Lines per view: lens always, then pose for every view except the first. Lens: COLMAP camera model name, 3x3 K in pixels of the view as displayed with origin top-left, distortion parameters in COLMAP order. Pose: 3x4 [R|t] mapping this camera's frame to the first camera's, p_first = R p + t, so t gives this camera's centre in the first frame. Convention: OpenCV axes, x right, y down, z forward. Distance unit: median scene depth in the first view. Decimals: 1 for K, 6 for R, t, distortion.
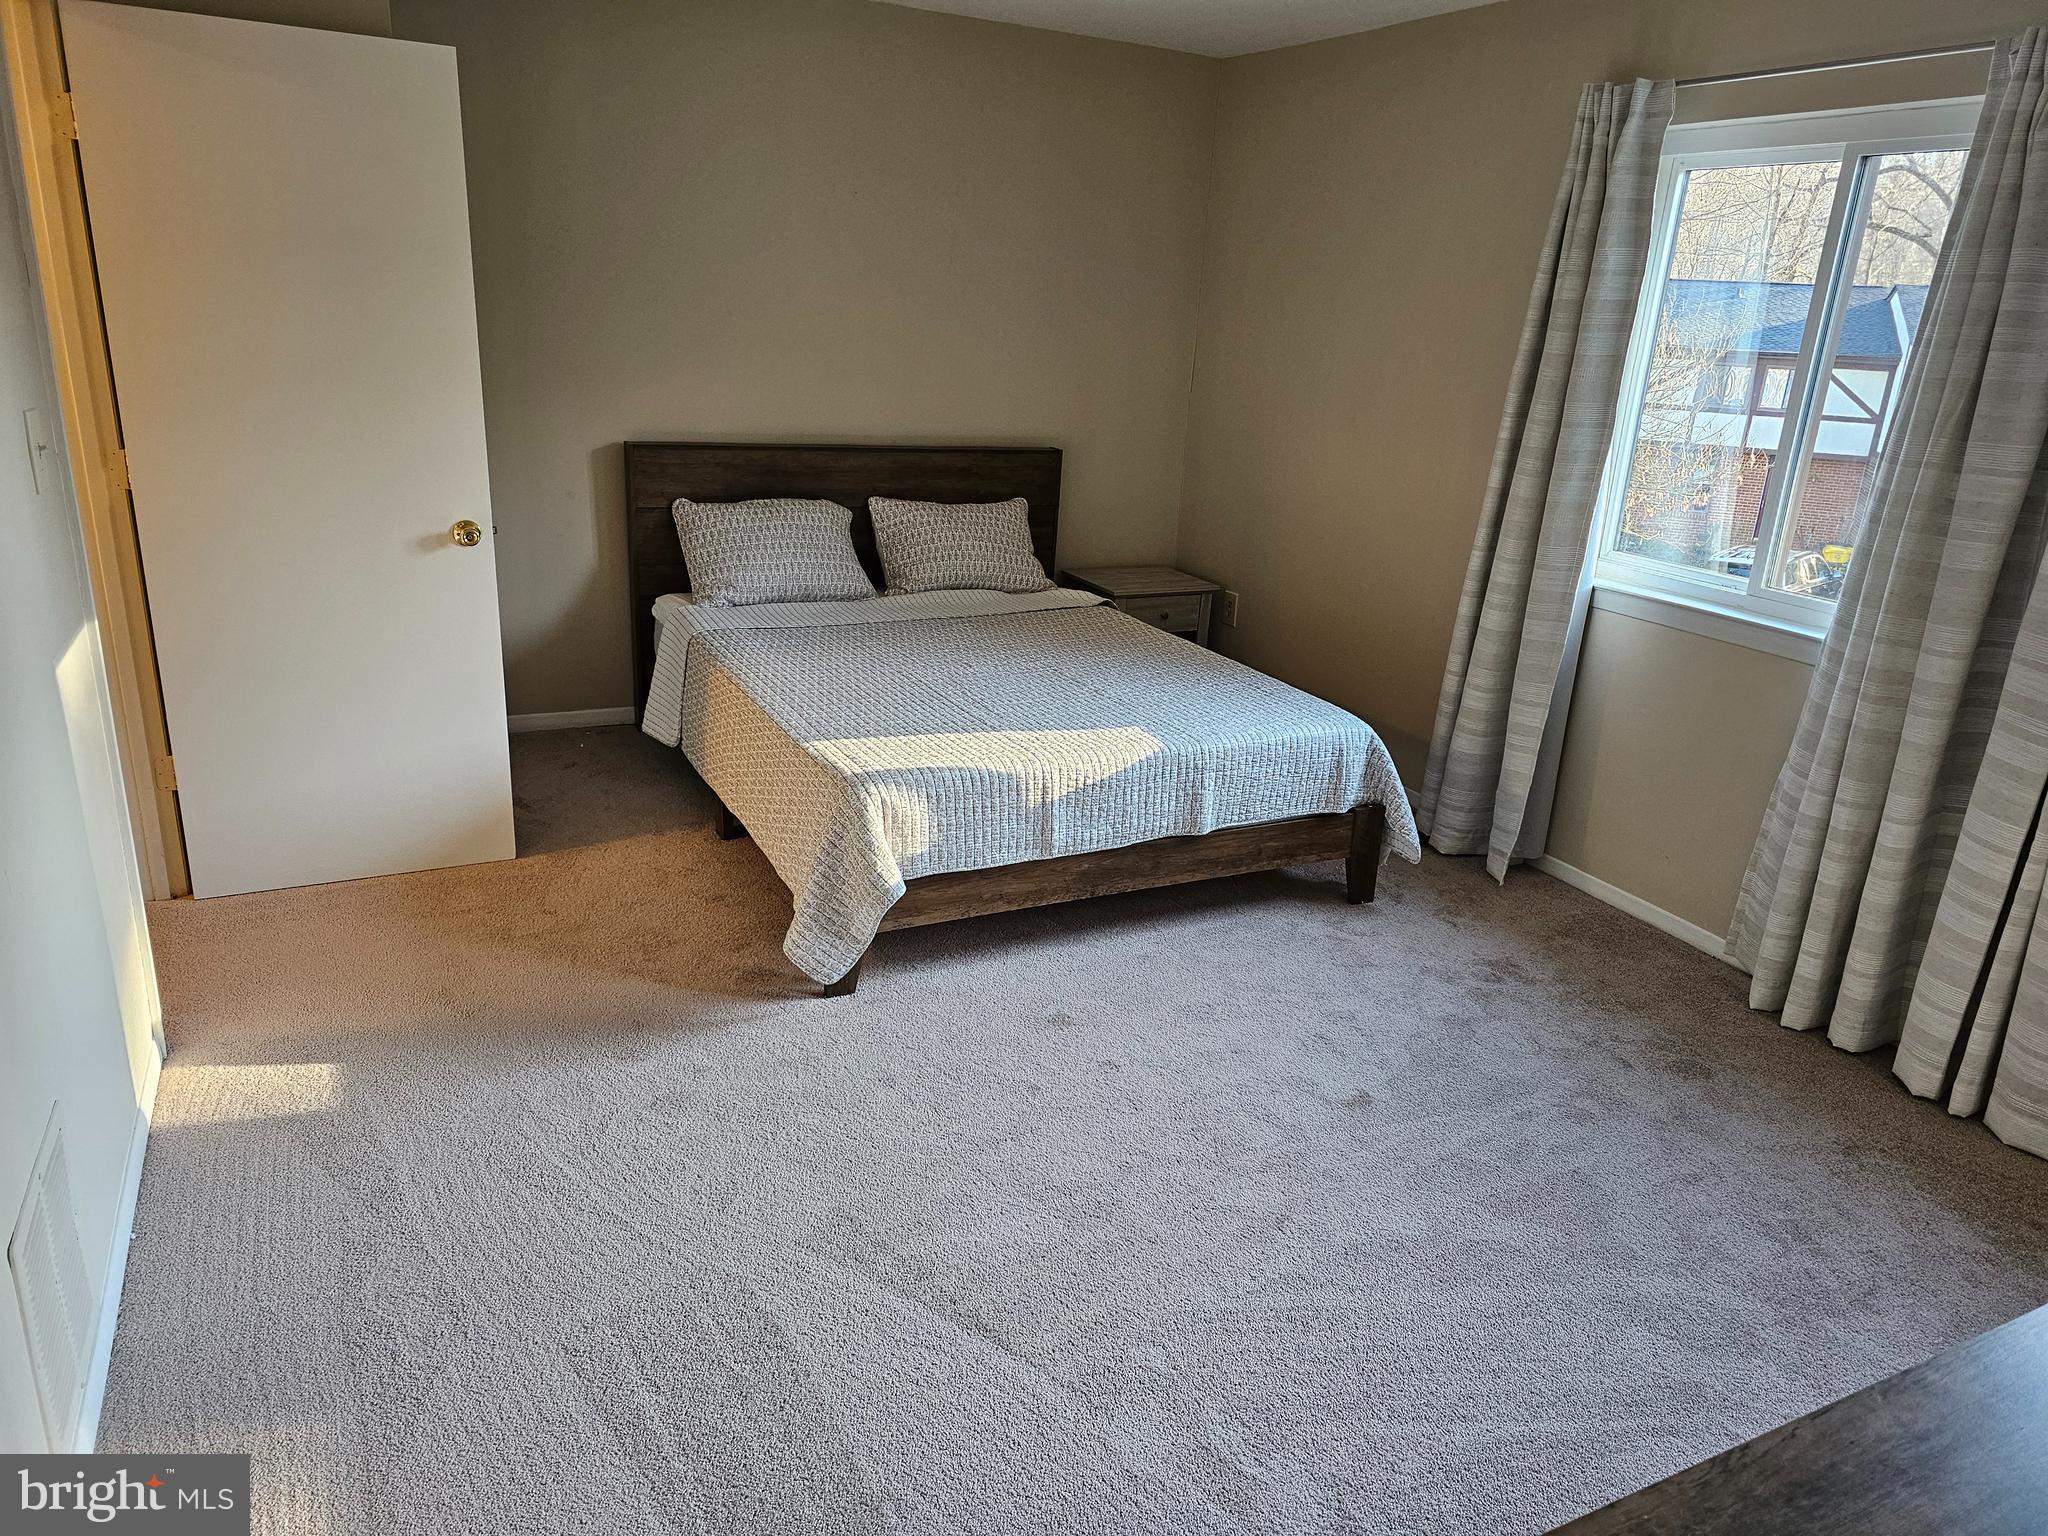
lens RADIAL K [[1370.9, 0, 1035.2], [0, 1370.9, 778.6], [0, 0, 1]] dist [0.059826, -0.032882]
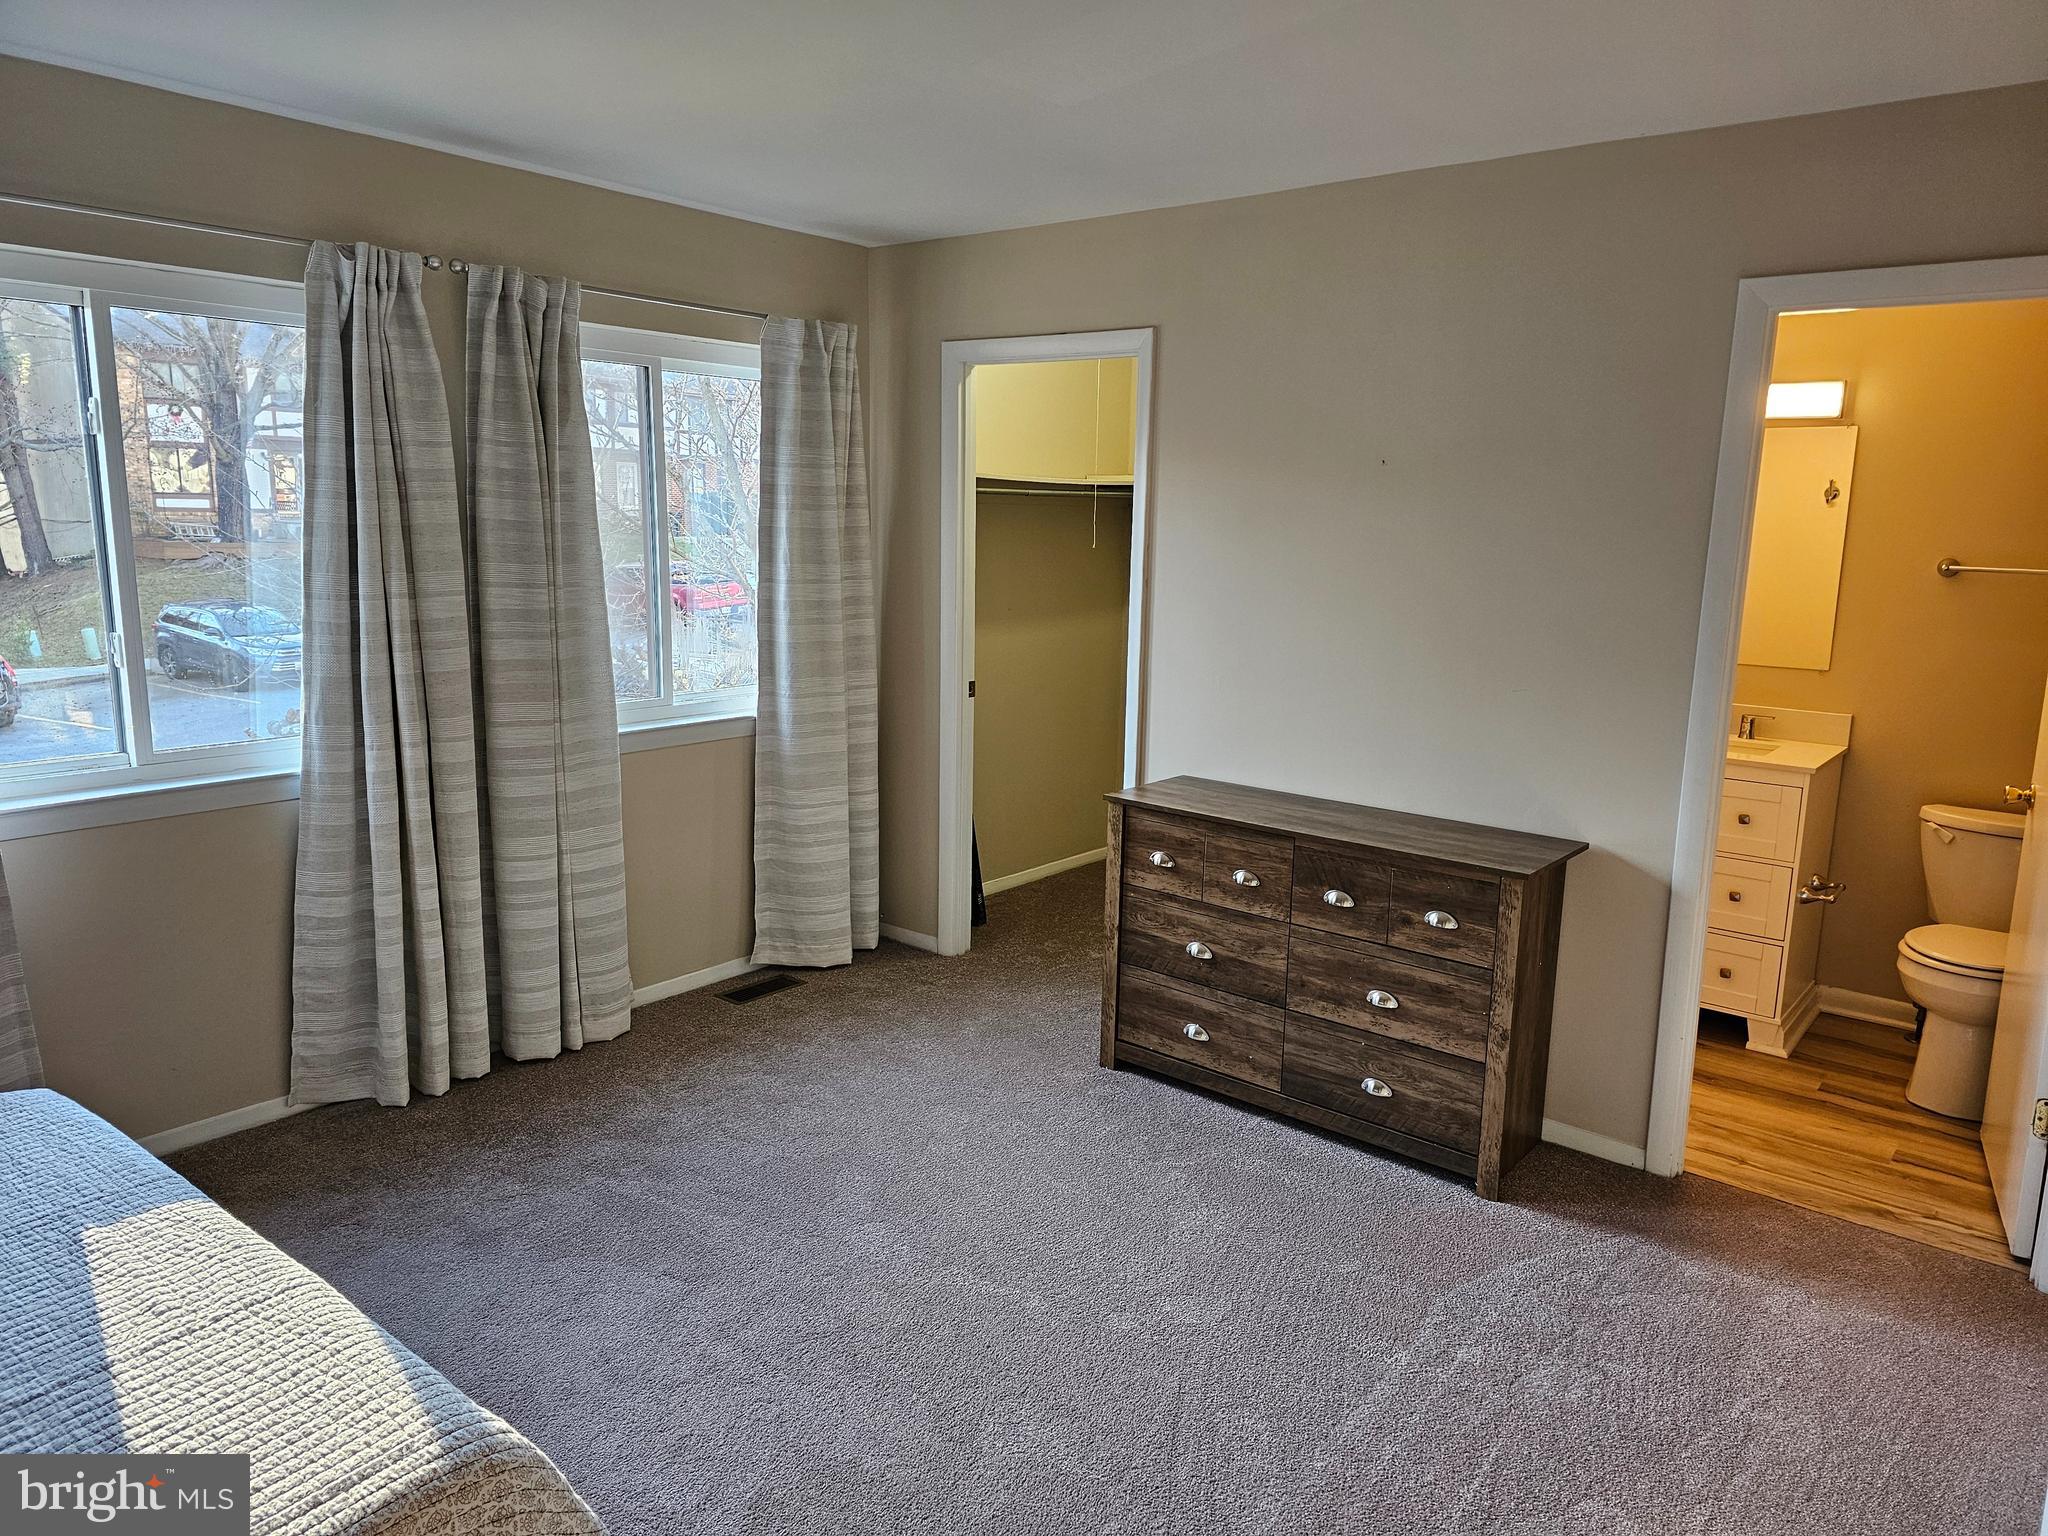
lens RADIAL K [[1370.9, 0, 1028.2], [0, 1370.9, 768.7], [0, 0, 1]] dist [0.059826, -0.032882]
pose [[-0.405212, -0.226920, 0.885613, -0.660905], [0.268974, 0.896241, 0.352712, -0.370740], [-0.873760, 0.381130, -0.302132, 0.968979]]
